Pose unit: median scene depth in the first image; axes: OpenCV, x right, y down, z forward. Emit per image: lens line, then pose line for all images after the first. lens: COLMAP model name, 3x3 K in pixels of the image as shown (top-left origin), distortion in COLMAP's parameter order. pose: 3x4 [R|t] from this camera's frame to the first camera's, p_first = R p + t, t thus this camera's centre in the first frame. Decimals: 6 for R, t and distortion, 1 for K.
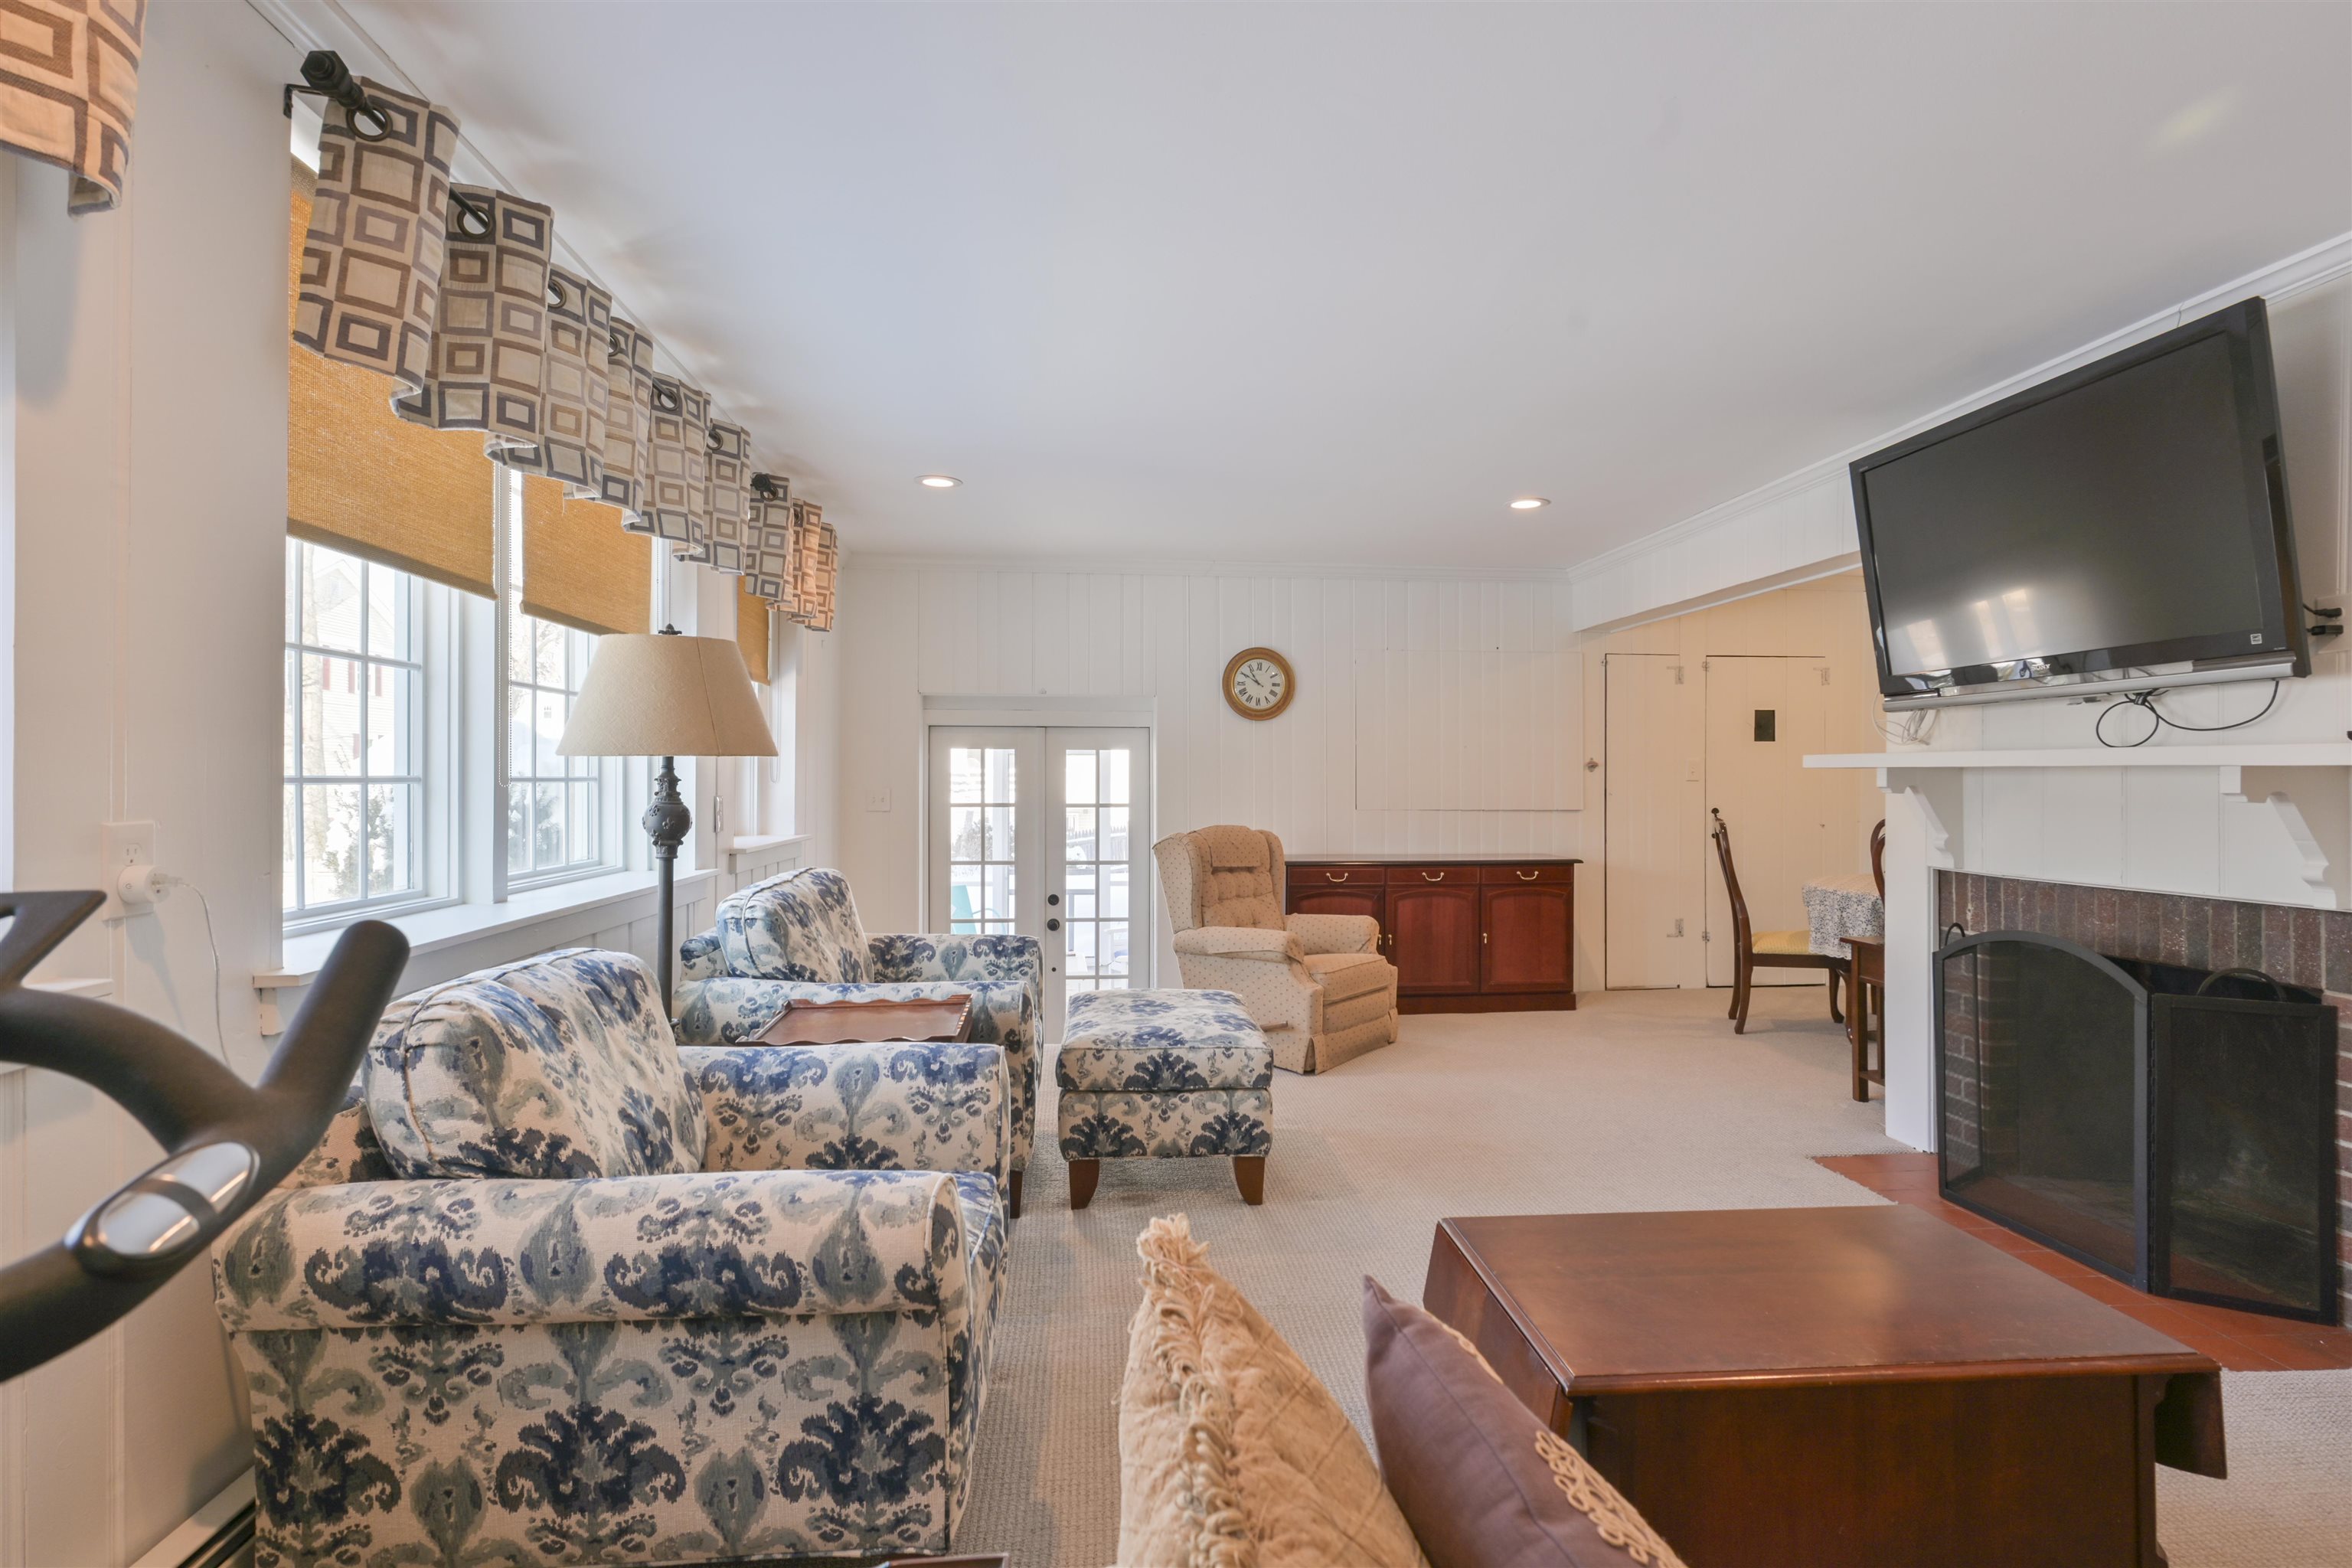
lens RADIAL K [[1145.4, 0, 1206.3], [0, 1145.4, 786.9], [0, 0, 1]] dist [-0.000076, -0.000430]
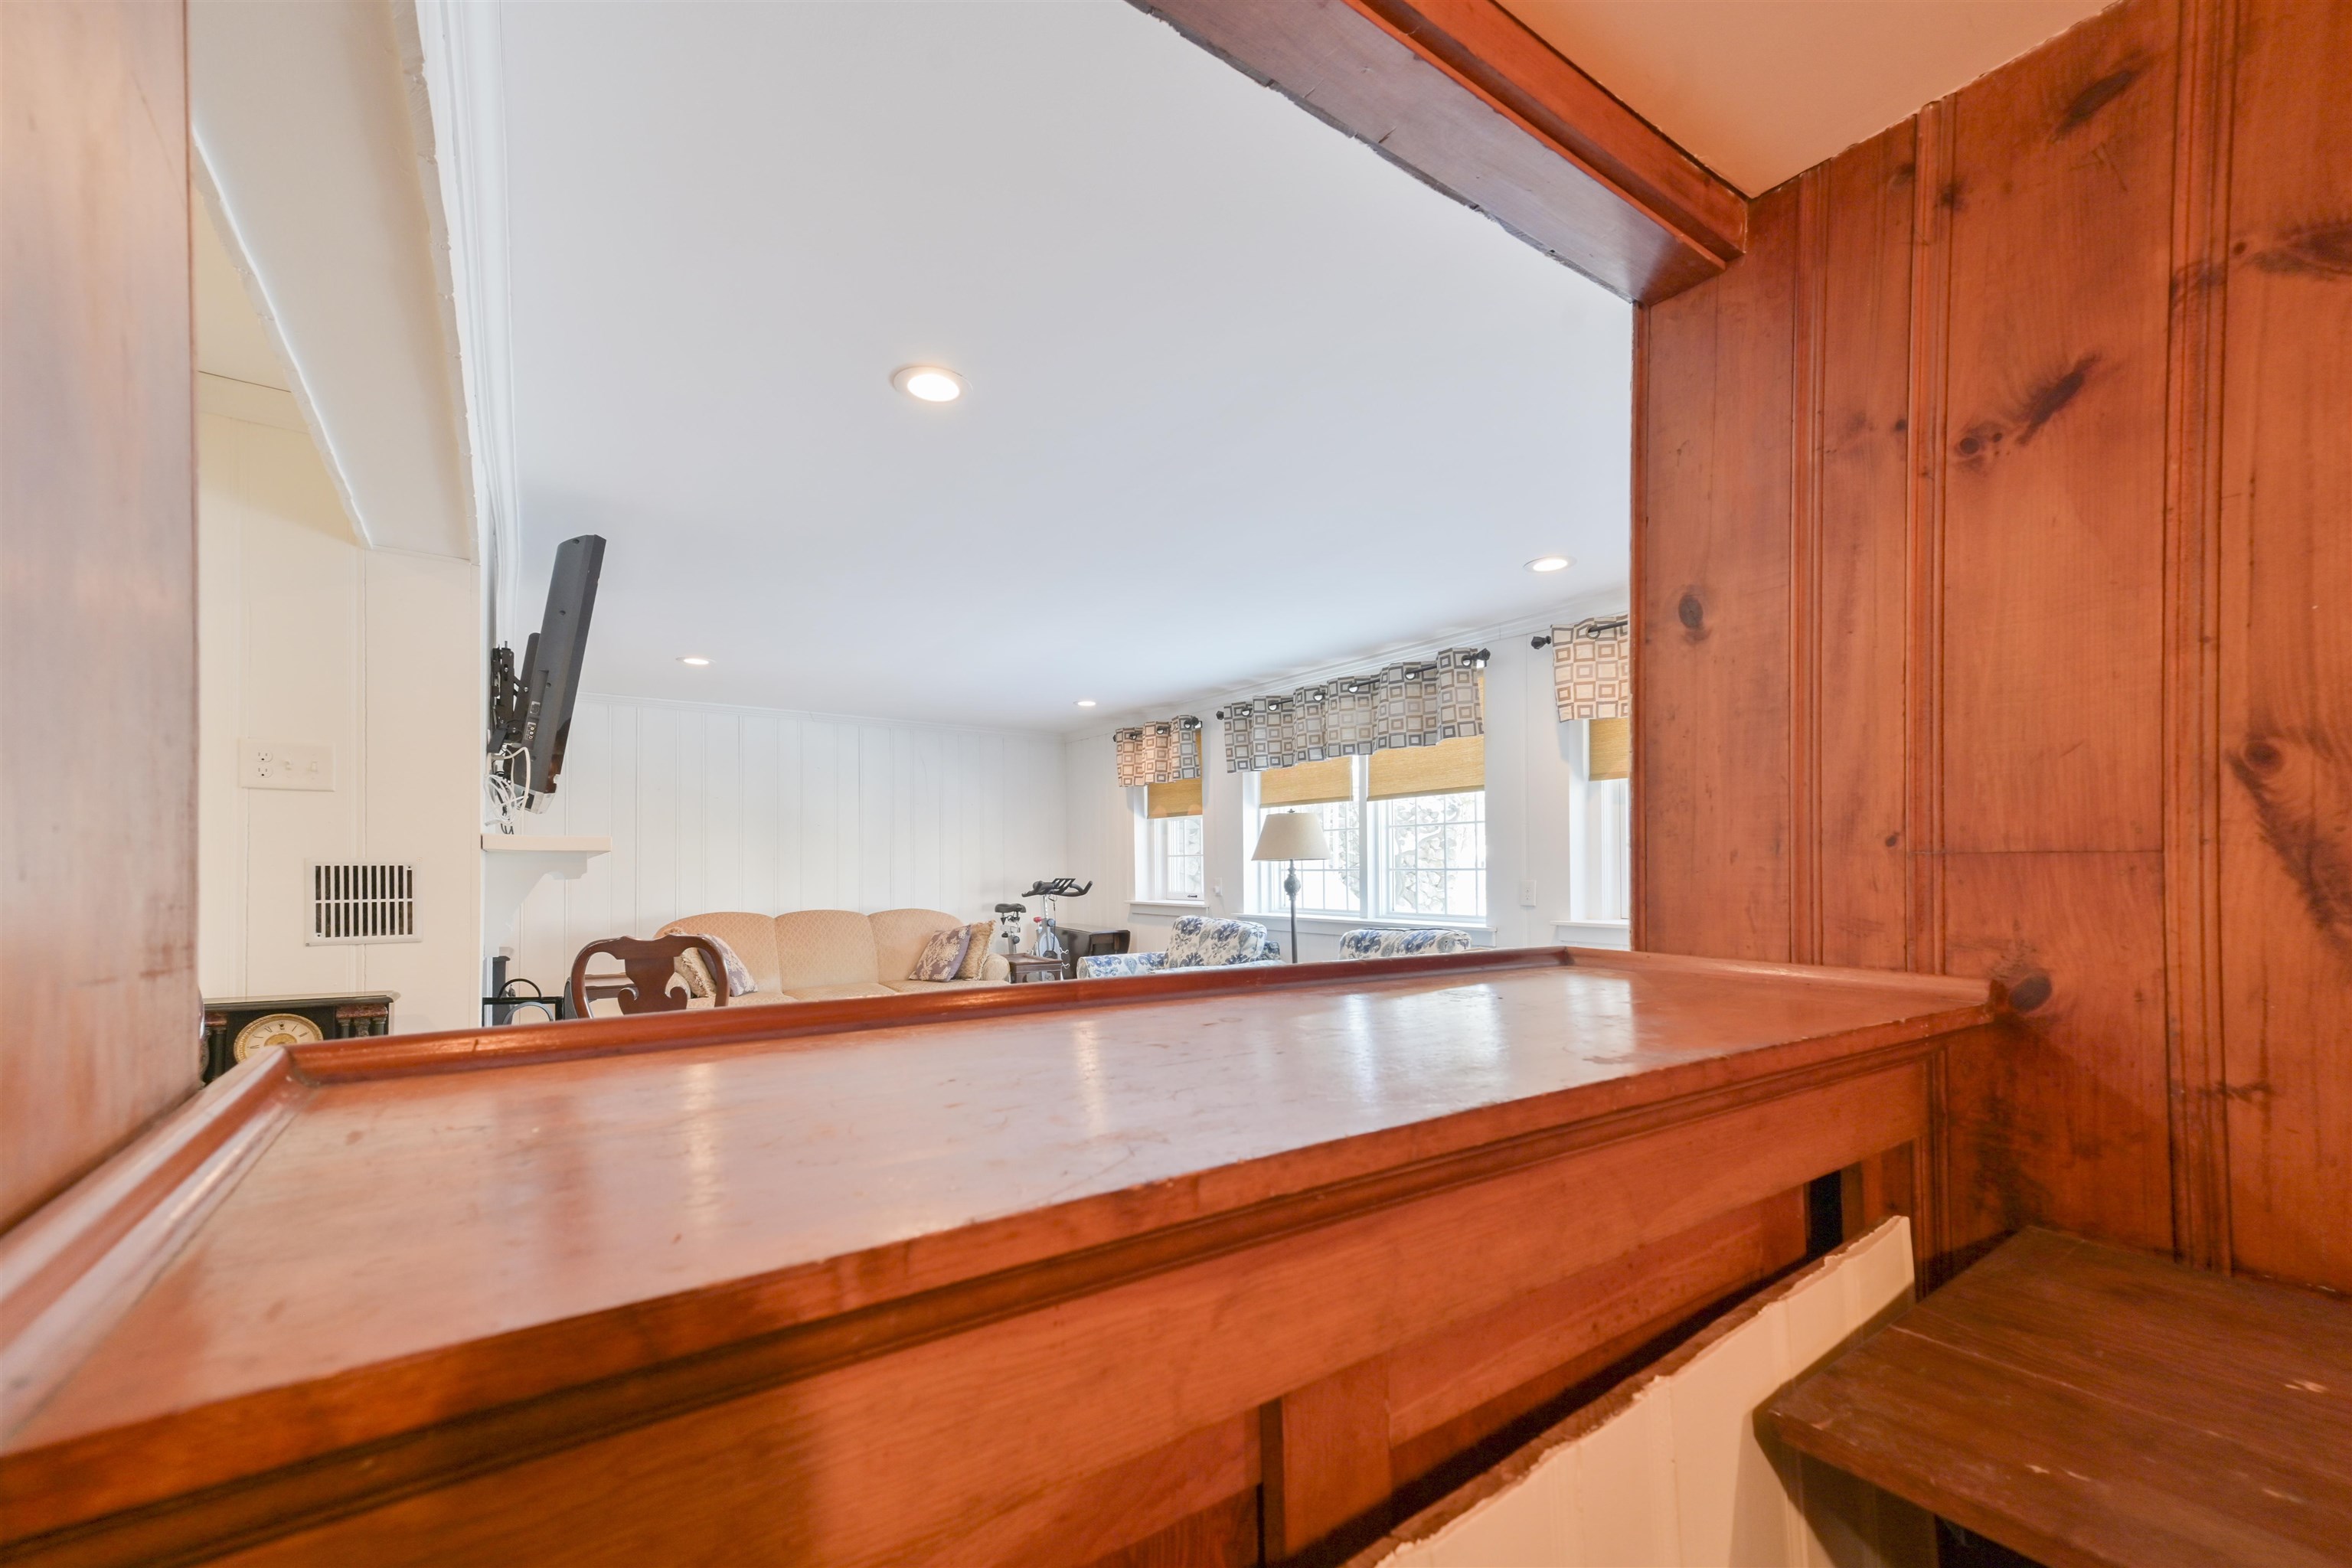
lens RADIAL K [[927.0, 0, 1173.1], [0, 927.0, 862.9], [0, 0, 1]] dist [0.022947, 0.000318]
pose [[-0.884743, -0.007228, -0.466023, 0.564709], [-0.004471, 0.999965, -0.007022, -0.004678], [0.466058, -0.004130, -0.884745, 2.188471]]
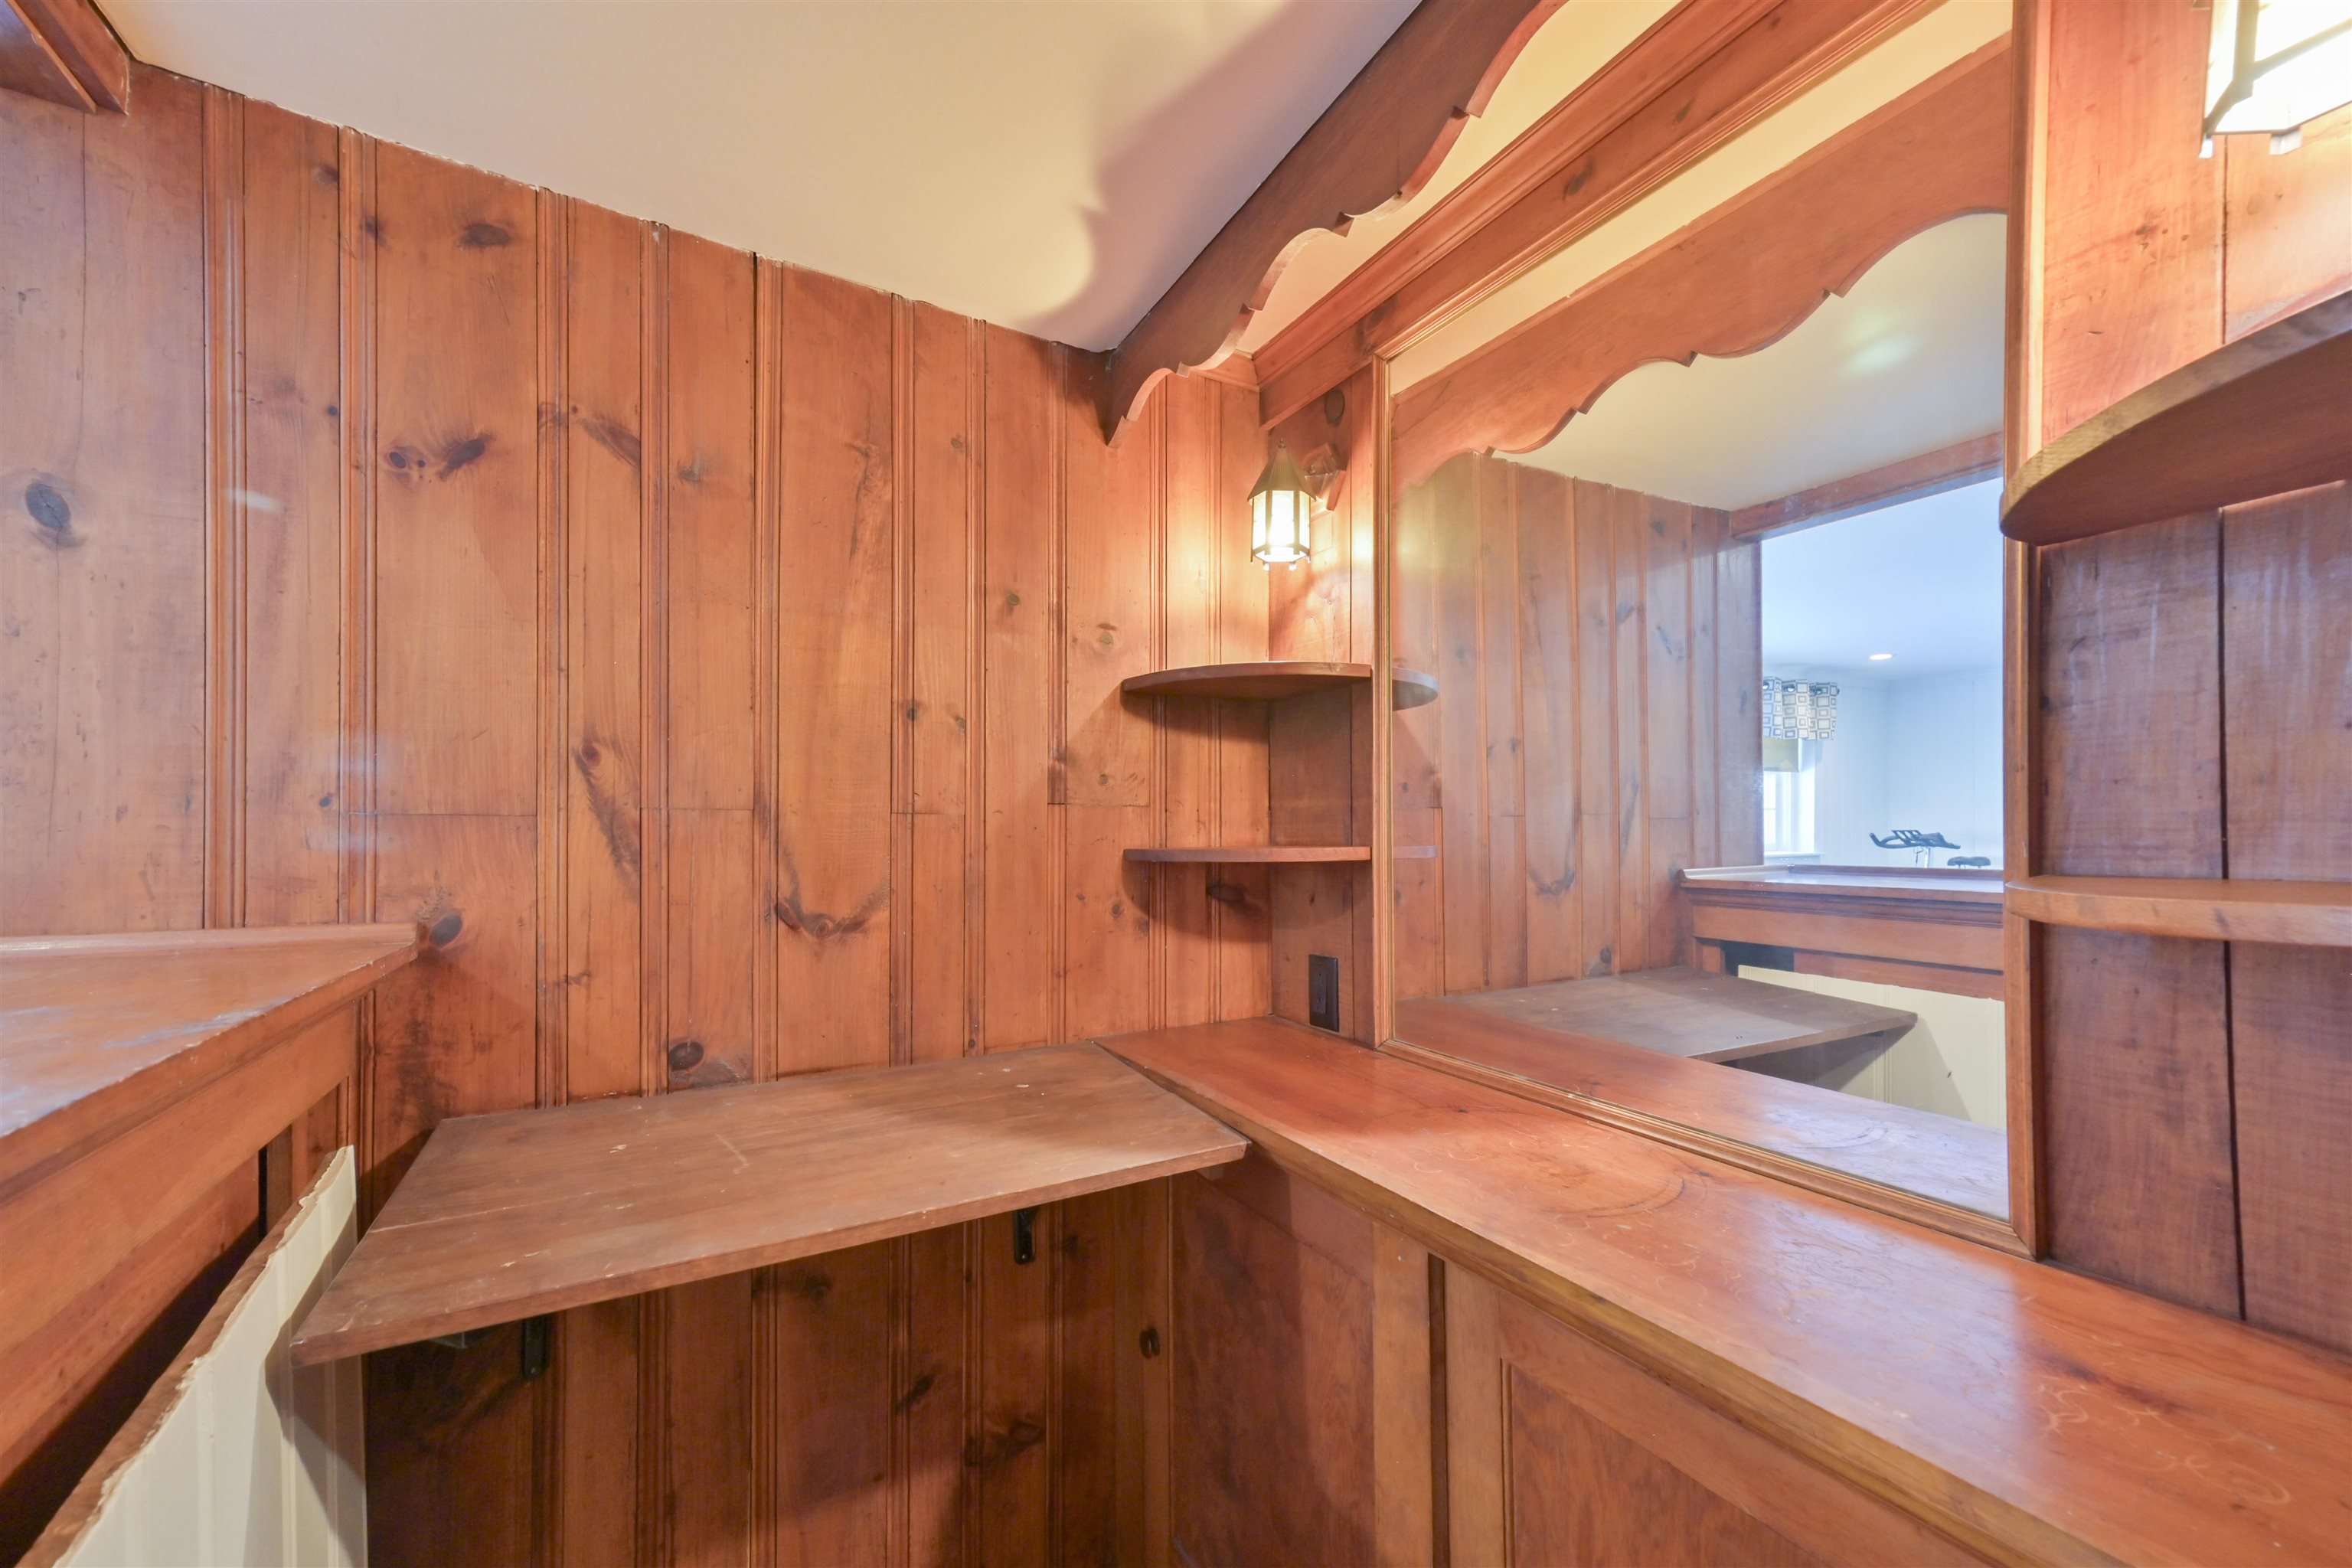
lens RADIAL K [[938.9, 0, 1190.2], [0, 938.9, 831.2], [0, 0, 1]] dist [0.011571, -0.000233]
pose [[0.402991, -0.002593, -0.915200, 0.636404], [-0.002373, 0.999990, -0.003878, -0.004244], [0.915201, 0.003735, 0.402981, 2.166327]]
